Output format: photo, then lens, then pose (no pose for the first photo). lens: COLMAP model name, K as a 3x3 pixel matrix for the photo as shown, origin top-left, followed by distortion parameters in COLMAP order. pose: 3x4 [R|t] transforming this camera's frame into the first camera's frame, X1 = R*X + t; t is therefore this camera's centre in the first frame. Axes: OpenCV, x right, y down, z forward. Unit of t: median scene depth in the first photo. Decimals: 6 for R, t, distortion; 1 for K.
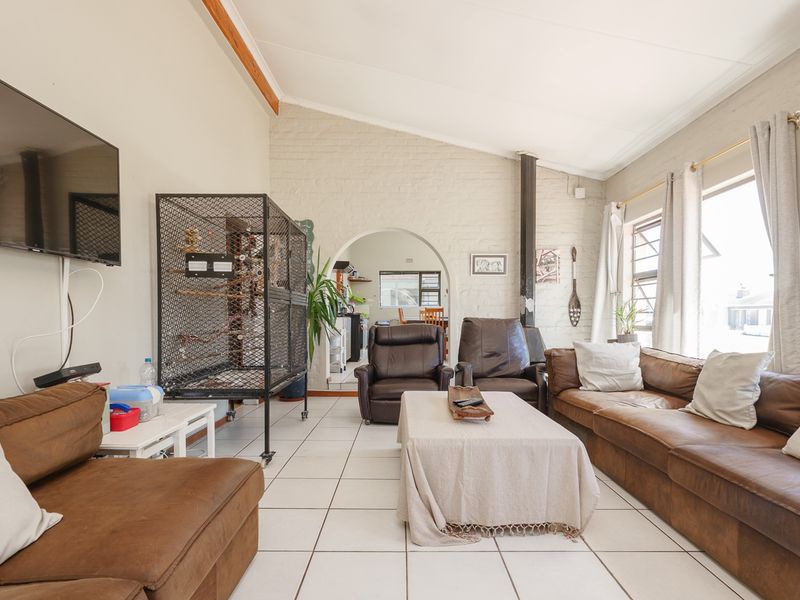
lens RADIAL K [[443.7, 0, 401.3], [0, 443.7, 326.6], [0, 0, 1]] dist [0.001212, 0.000626]
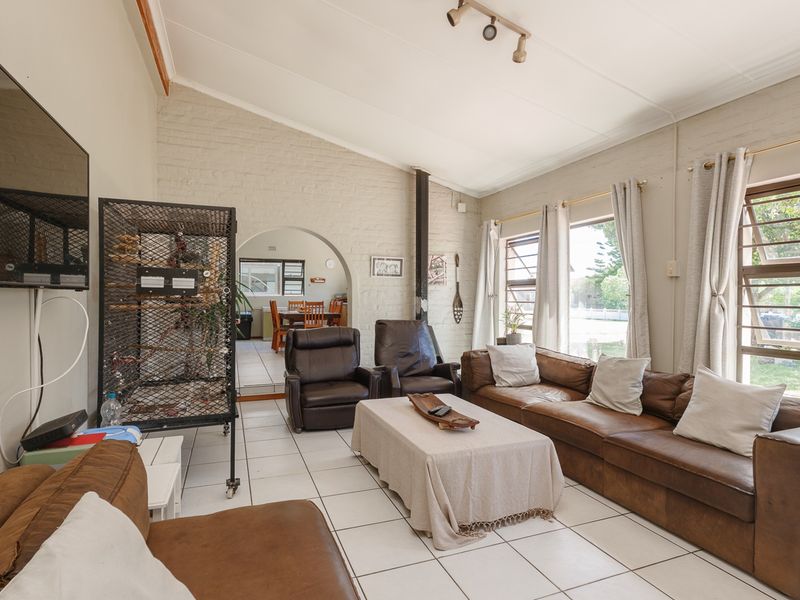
lens RADIAL K [[441.5, 0, 400.0], [0, 441.5, 300.0], [0, 0, 1]] dist [0.000557, -0.000137]
pose [[0.930918, 0.002333, 0.365220, -0.230244], [0.003566, 0.999874, -0.015478, -0.061280], [-0.365210, 0.015711, 0.930793, -0.006312]]
